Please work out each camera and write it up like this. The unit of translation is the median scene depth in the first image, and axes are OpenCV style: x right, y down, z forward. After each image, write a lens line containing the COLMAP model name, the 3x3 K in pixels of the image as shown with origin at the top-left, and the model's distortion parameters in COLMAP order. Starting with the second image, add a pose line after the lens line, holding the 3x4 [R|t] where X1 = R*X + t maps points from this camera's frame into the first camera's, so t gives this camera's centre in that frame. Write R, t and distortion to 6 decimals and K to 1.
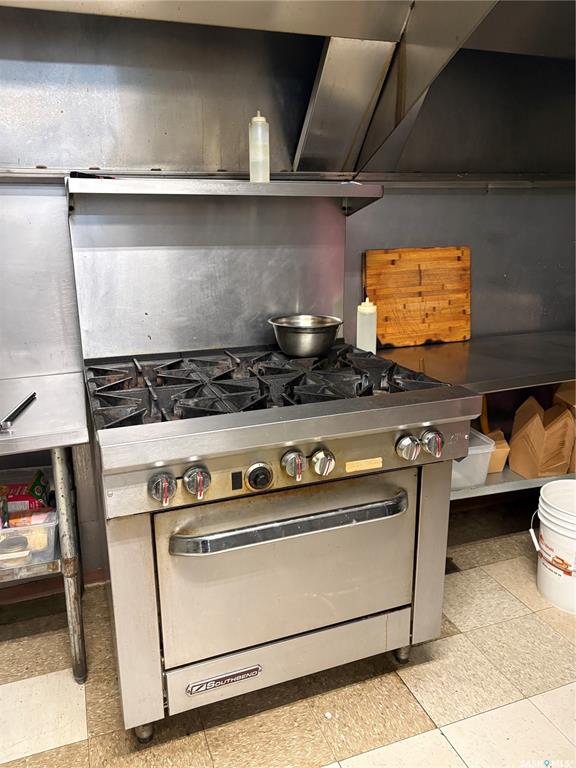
lens RADIAL K [[580.5, 0, 288.0], [0, 580.5, 384.0], [0, 0, 1]] dist [0.062356, -0.096622]
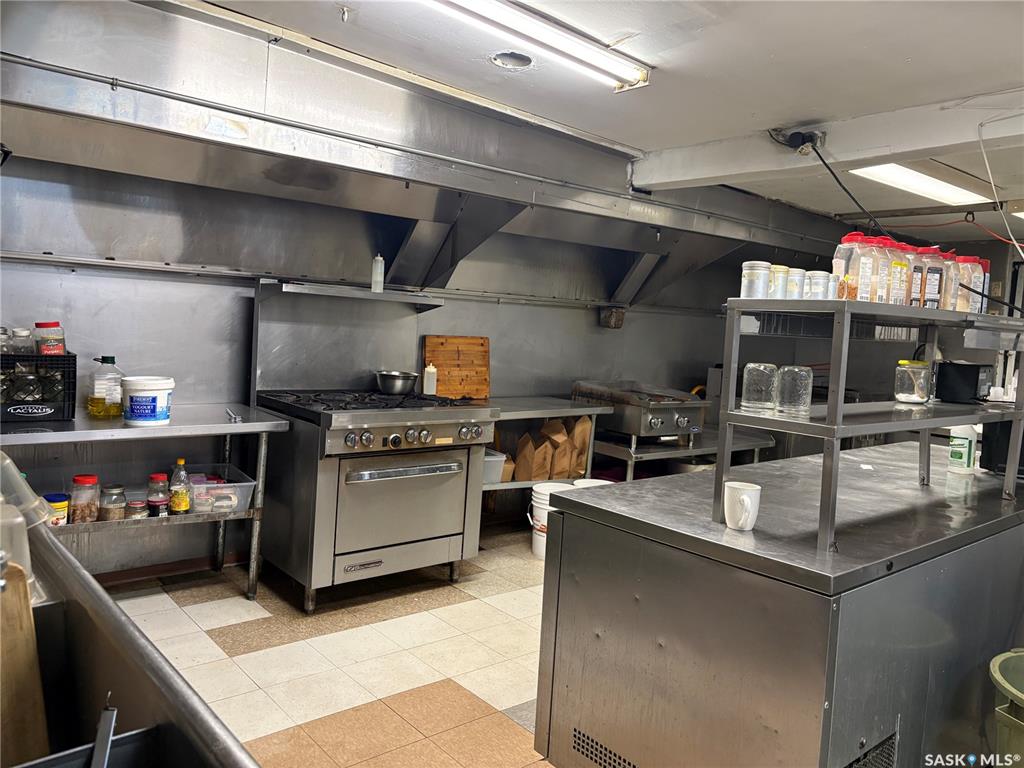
lens RADIAL K [[784.5, 0, 512.0], [0, 784.5, 384.0], [0, 0, 1]] dist [0.002690, -0.000442]
pose [[0.937892, 0.045098, 0.343983, -0.454737], [0.015607, 0.985026, -0.171695, 0.325381], [-0.346576, 0.166400, 0.923145, -1.225756]]
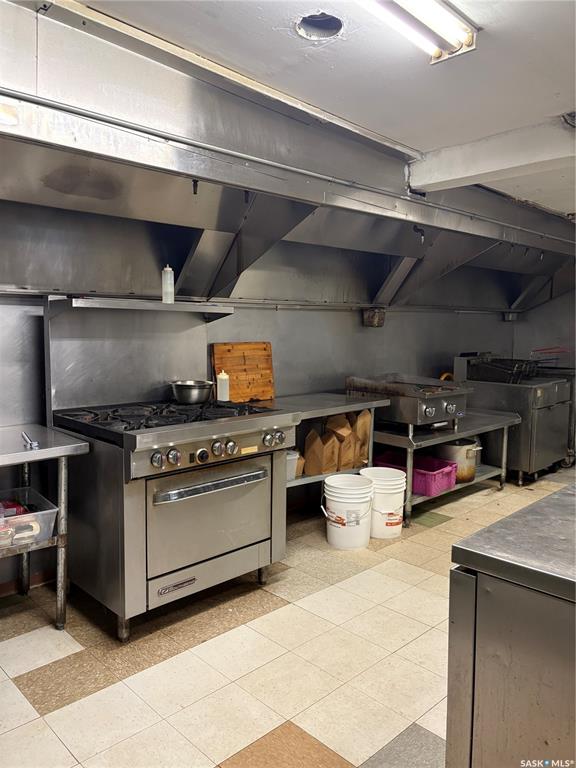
lens RADIAL K [[582.9, 0, 283.3], [0, 582.9, 384.9], [0, 0, 1]] dist [0.008448, 0.005342]
pose [[0.917055, -0.019806, 0.398269, -0.423730], [0.085988, 0.985090, -0.149009, 0.178840], [-0.389379, 0.170896, 0.905085, -0.653667]]
